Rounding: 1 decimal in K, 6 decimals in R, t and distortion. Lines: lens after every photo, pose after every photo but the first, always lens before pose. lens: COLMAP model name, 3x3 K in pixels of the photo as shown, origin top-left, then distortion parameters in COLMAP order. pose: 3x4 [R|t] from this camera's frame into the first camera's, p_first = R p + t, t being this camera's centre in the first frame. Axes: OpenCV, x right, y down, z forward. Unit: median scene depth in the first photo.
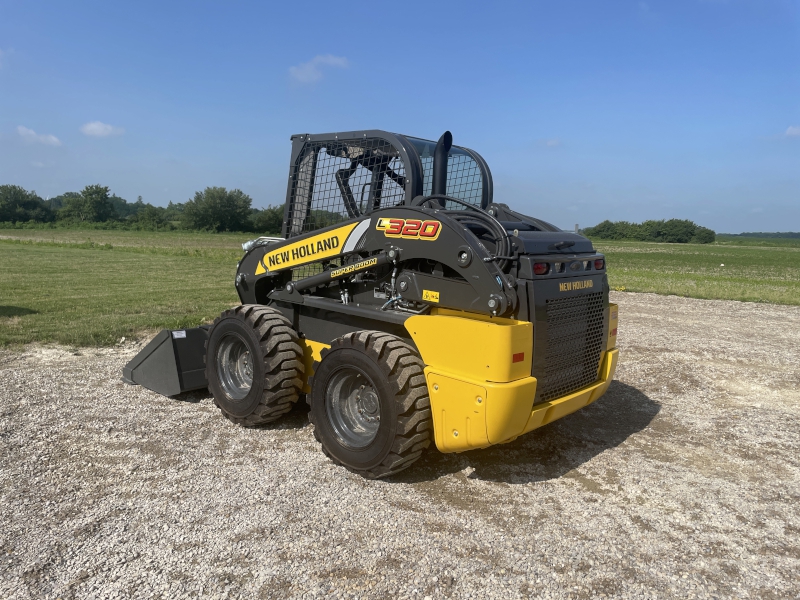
lens RADIAL K [[602.9, 0, 403.0], [0, 602.9, 302.1], [0, 0, 1]] dist [0.108453, -0.150805]
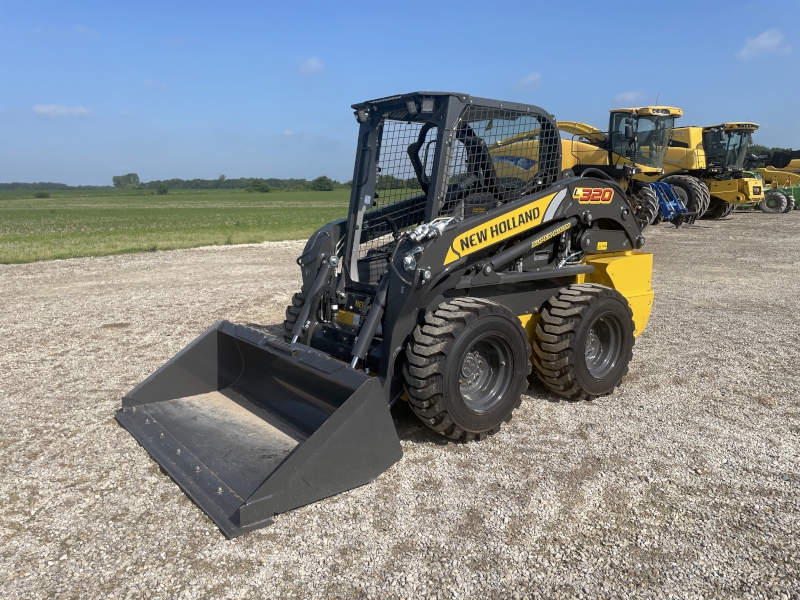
lens RADIAL K [[602.9, 0, 403.0], [0, 602.9, 302.1], [0, 0, 1]] dist [0.108453, -0.150805]
pose [[0.183133, -0.214087, 0.959494, -1.154025], [0.137057, 0.972029, 0.190725, -0.175788], [-0.973487, 0.096577, 0.207353, 0.992629]]
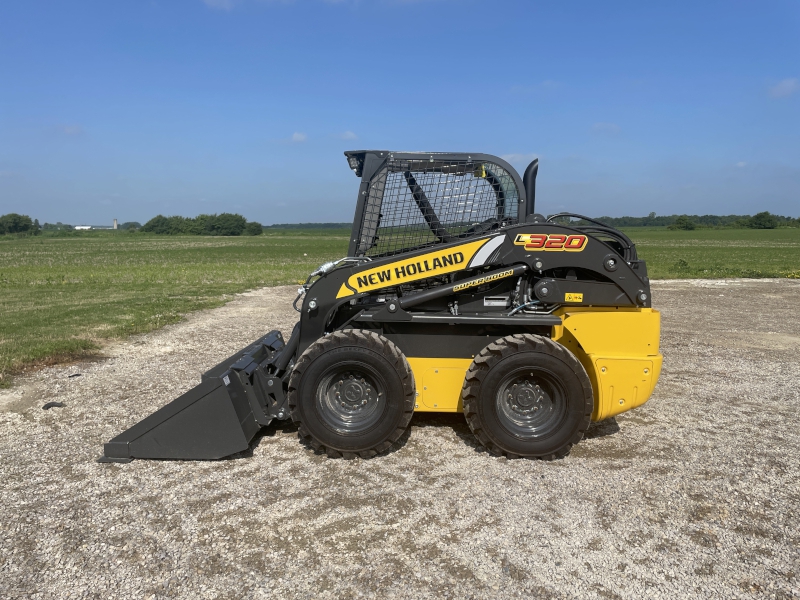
lens RADIAL K [[602.9, 0, 403.0], [0, 602.9, 302.1], [0, 0, 1]] dist [0.108453, -0.150805]
pose [[0.752218, -0.111825, 0.649356, -0.856335], [0.105517, 0.993219, 0.048810, -0.081910], [-0.650410, 0.031802, 0.758917, 0.256208]]
